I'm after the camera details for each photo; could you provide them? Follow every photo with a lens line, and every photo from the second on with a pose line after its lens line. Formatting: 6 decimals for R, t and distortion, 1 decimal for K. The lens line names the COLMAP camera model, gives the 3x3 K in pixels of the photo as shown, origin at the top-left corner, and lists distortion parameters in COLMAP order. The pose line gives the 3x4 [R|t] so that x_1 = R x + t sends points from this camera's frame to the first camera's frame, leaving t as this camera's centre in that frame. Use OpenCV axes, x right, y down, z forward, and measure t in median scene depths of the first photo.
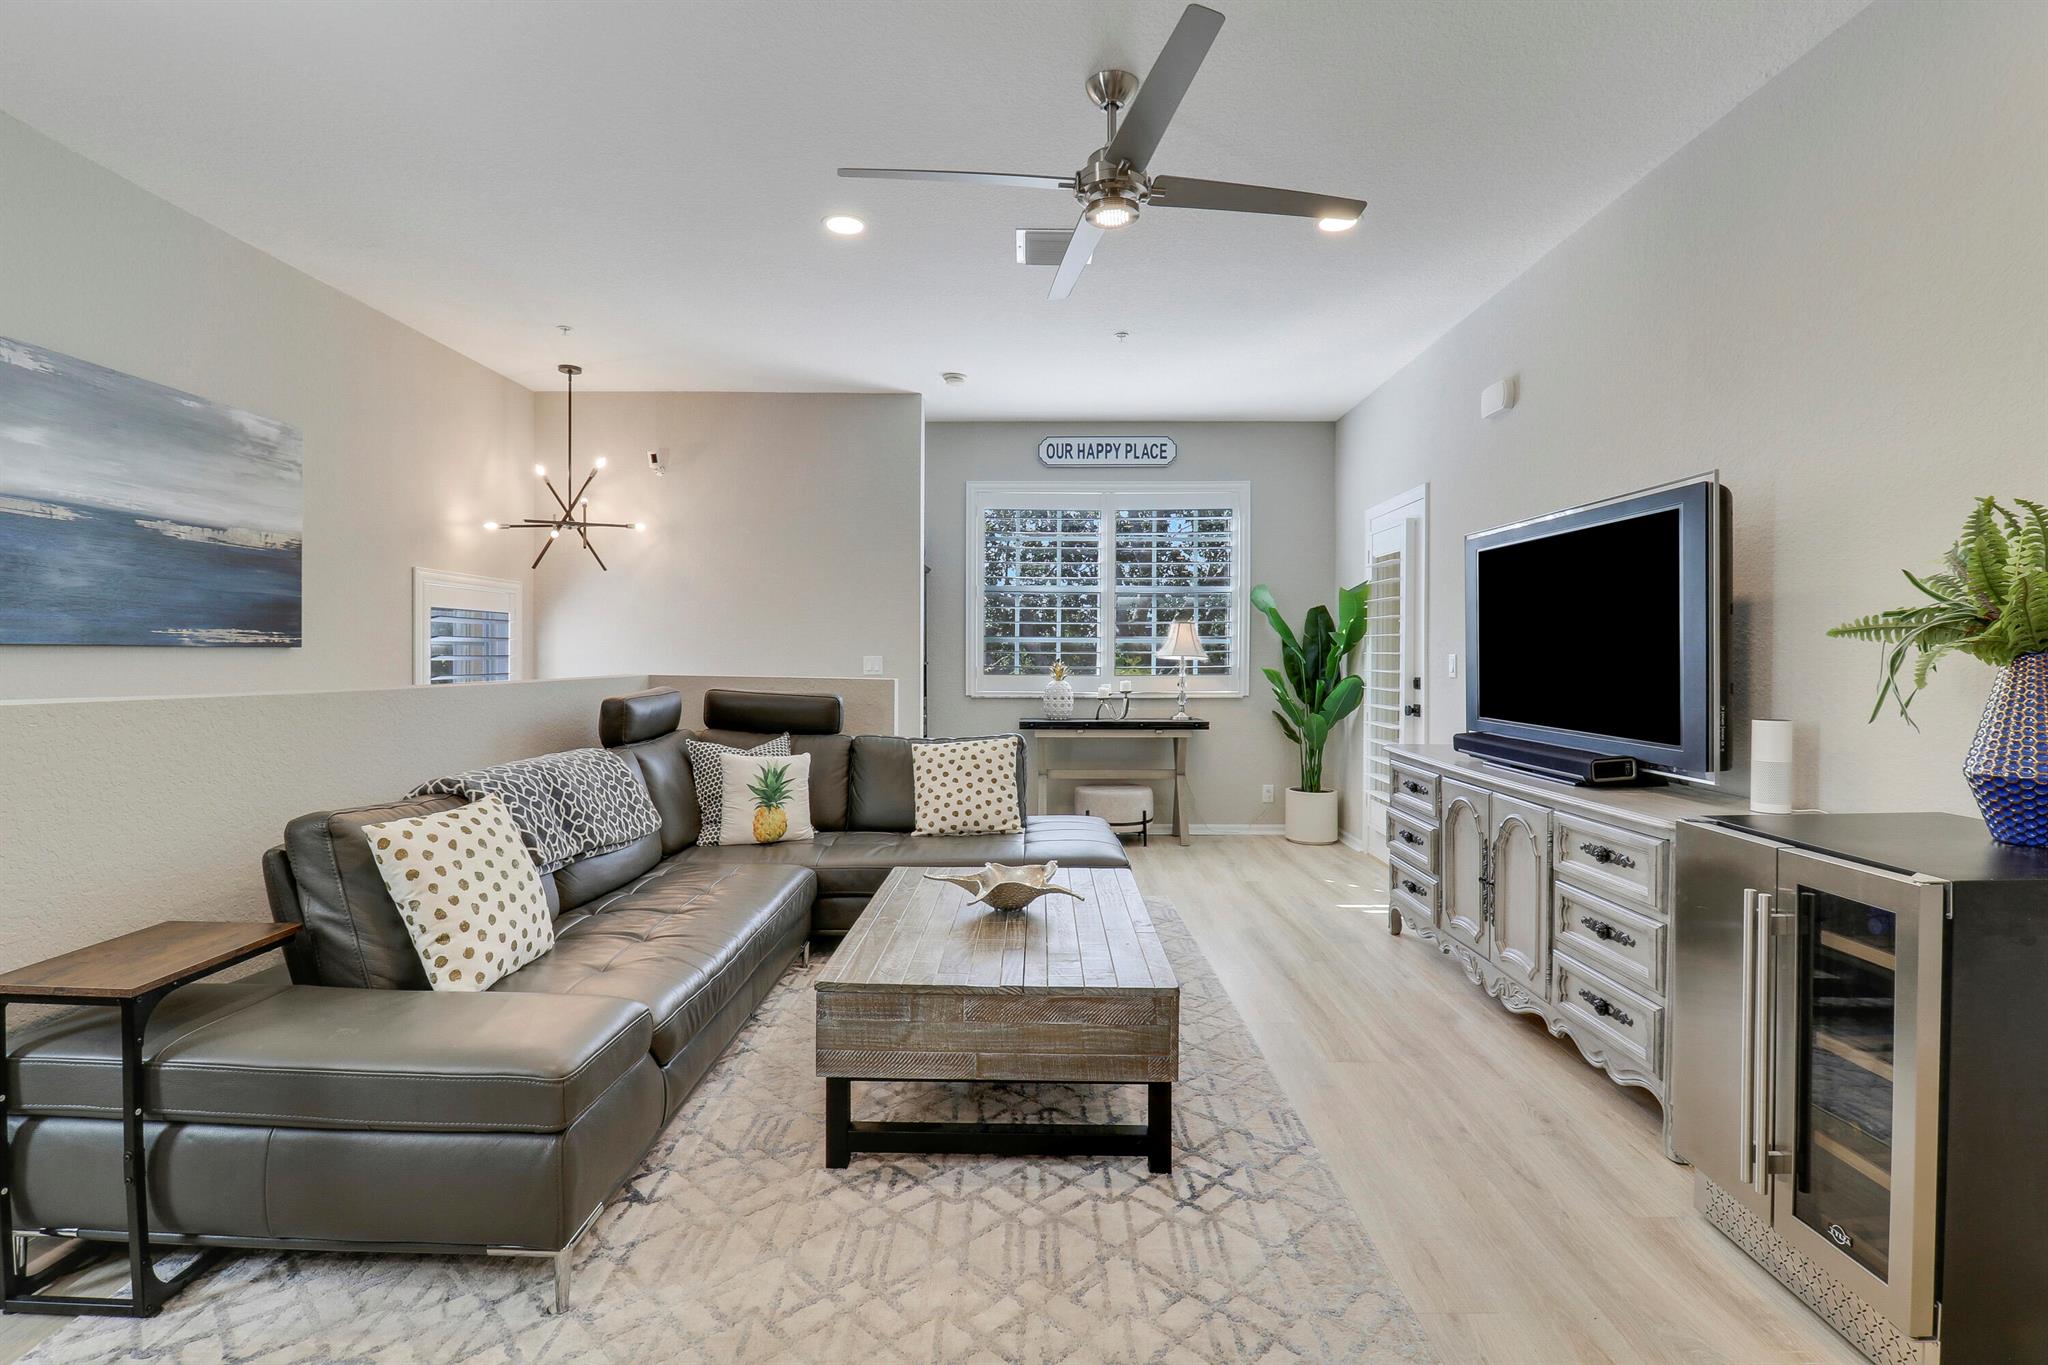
lens RADIAL K [[966.6, 0, 1046.2], [0, 966.6, 656.9], [0, 0, 1]] dist [0.000941, -0.010384]
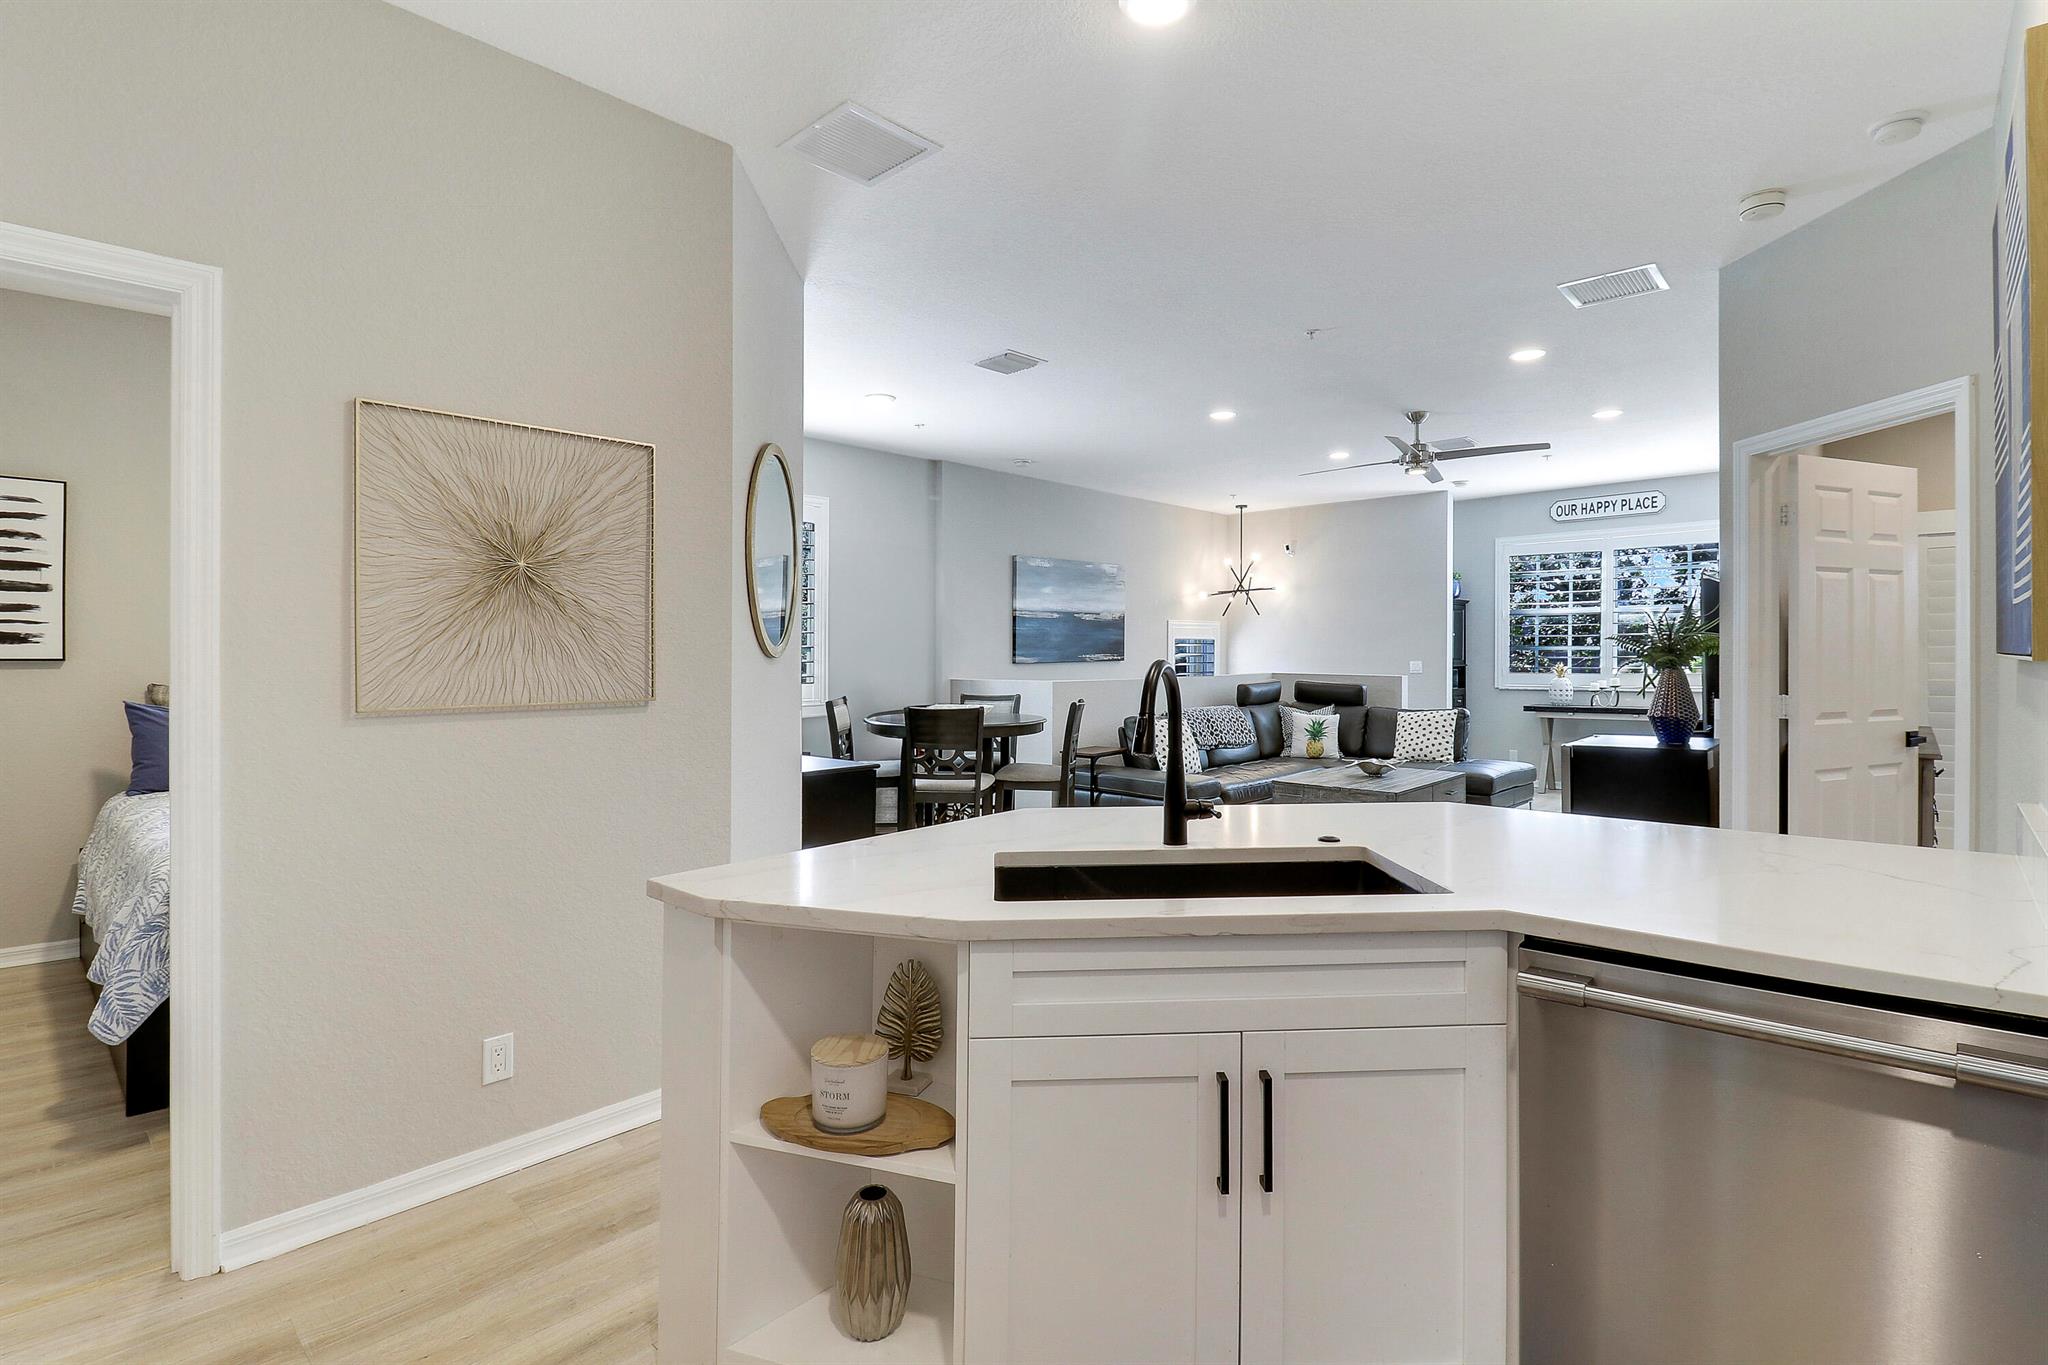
lens RADIAL K [[966.6, 0, 1028.9], [0, 966.6, 705.5], [0, 0, 1]] dist [0.000941, -0.010384]
pose [[0.734467, 0.026097, -0.678142, 0.665381], [0.010077, 0.998731, 0.049347, -0.020233], [0.678569, -0.043077, 0.733272, -0.903763]]
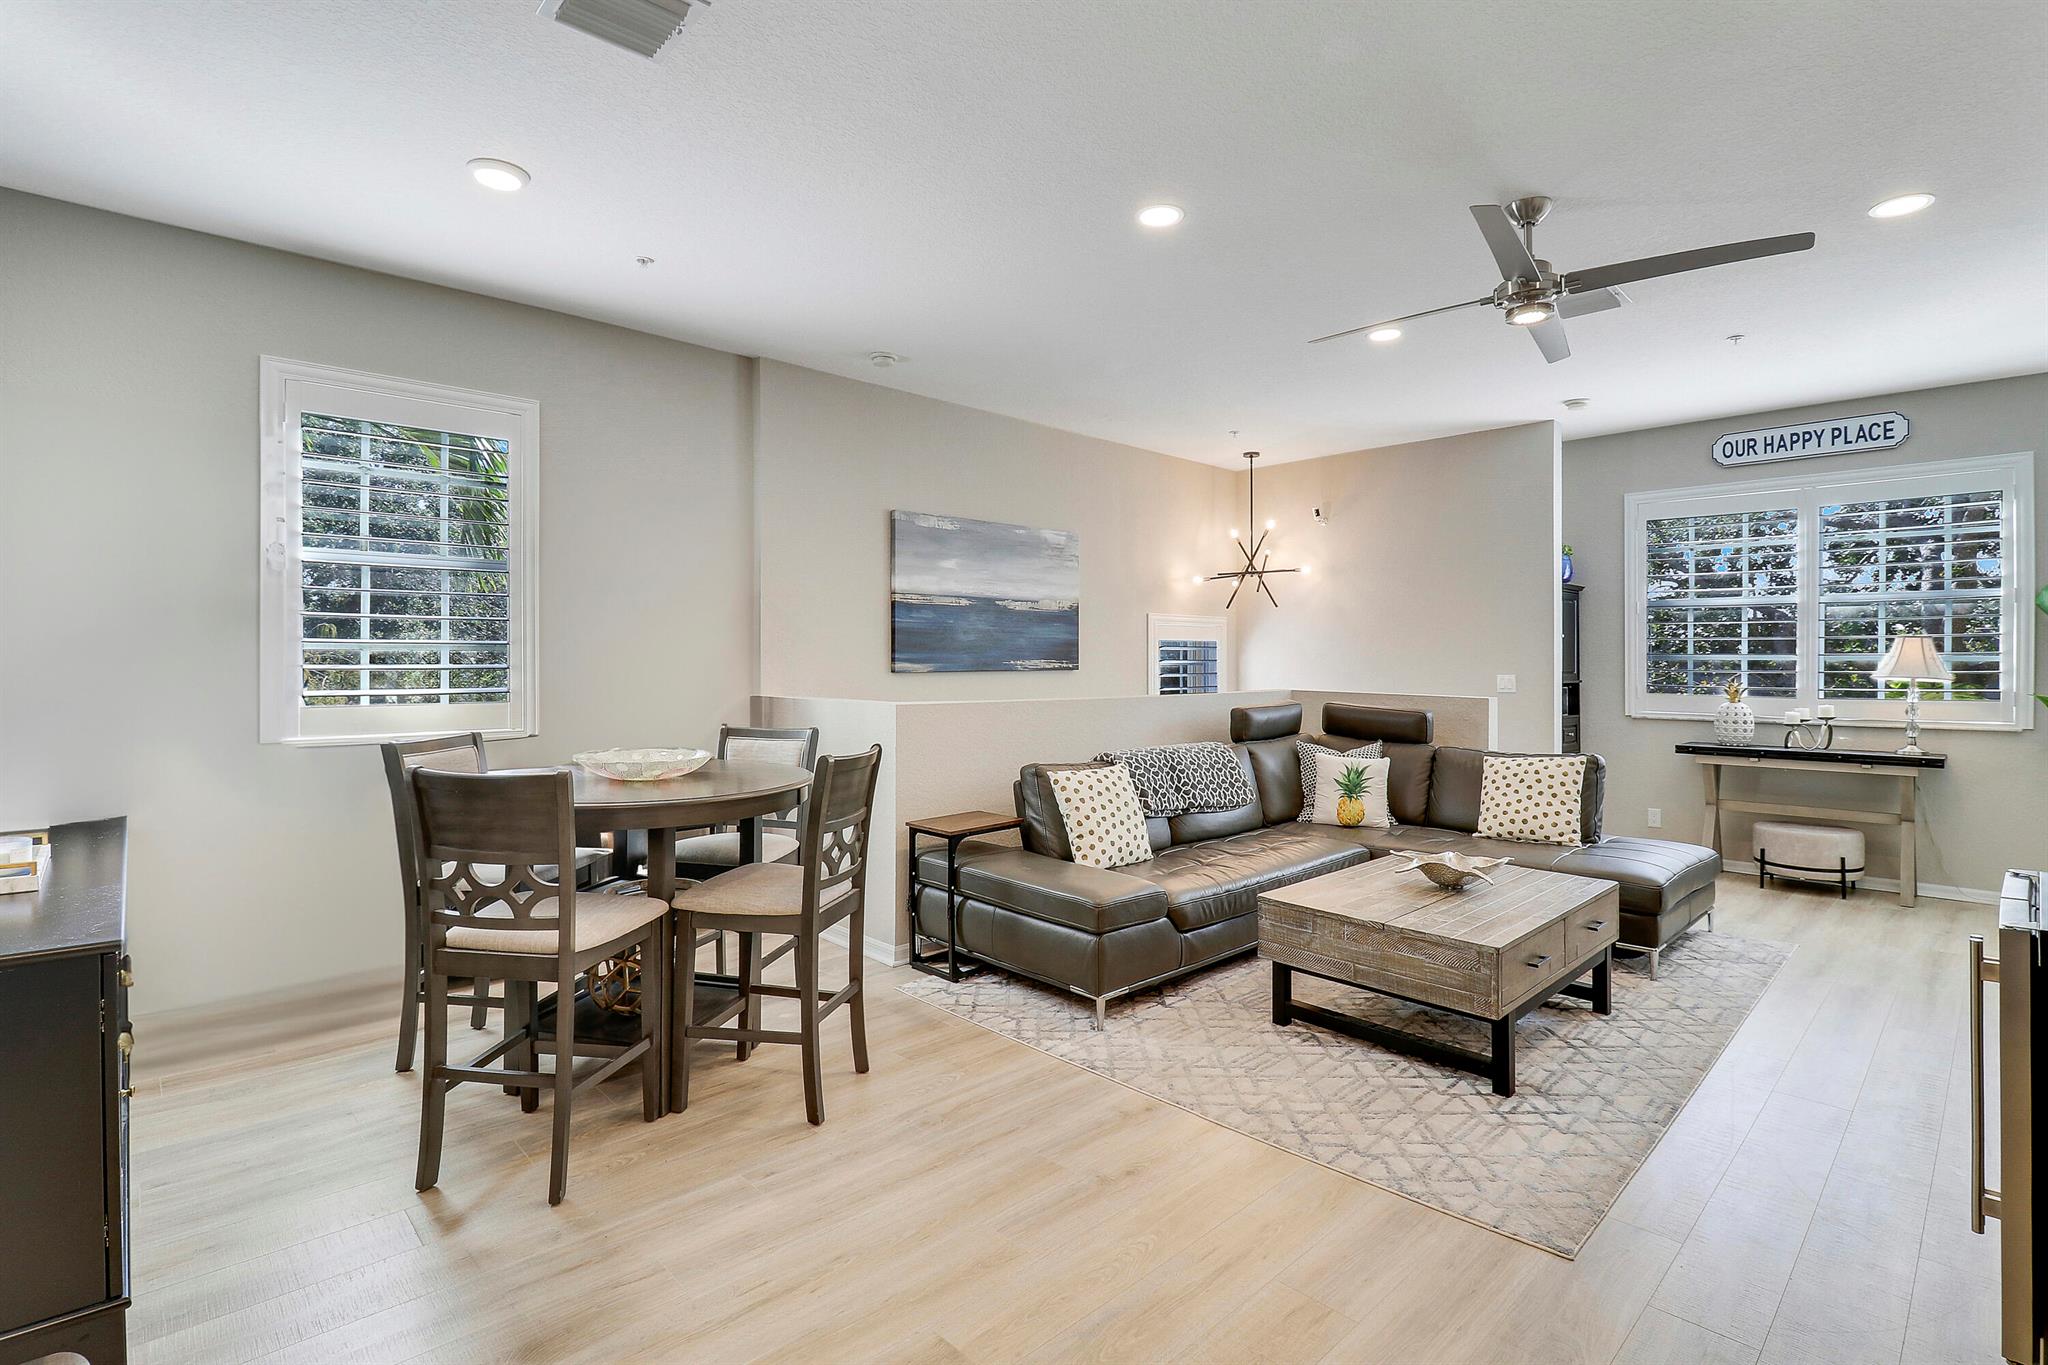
lens RADIAL K [[966.6, 0, 1027.7], [0, 966.6, 685.2], [0, 0, 1]] dist [0.000941, -0.010384]
pose [[0.693289, 0.015719, -0.720488, 0.350884], [-0.000051, 0.999763, 0.021763, -0.020471], [0.720659, -0.015052, 0.693126, -0.191693]]
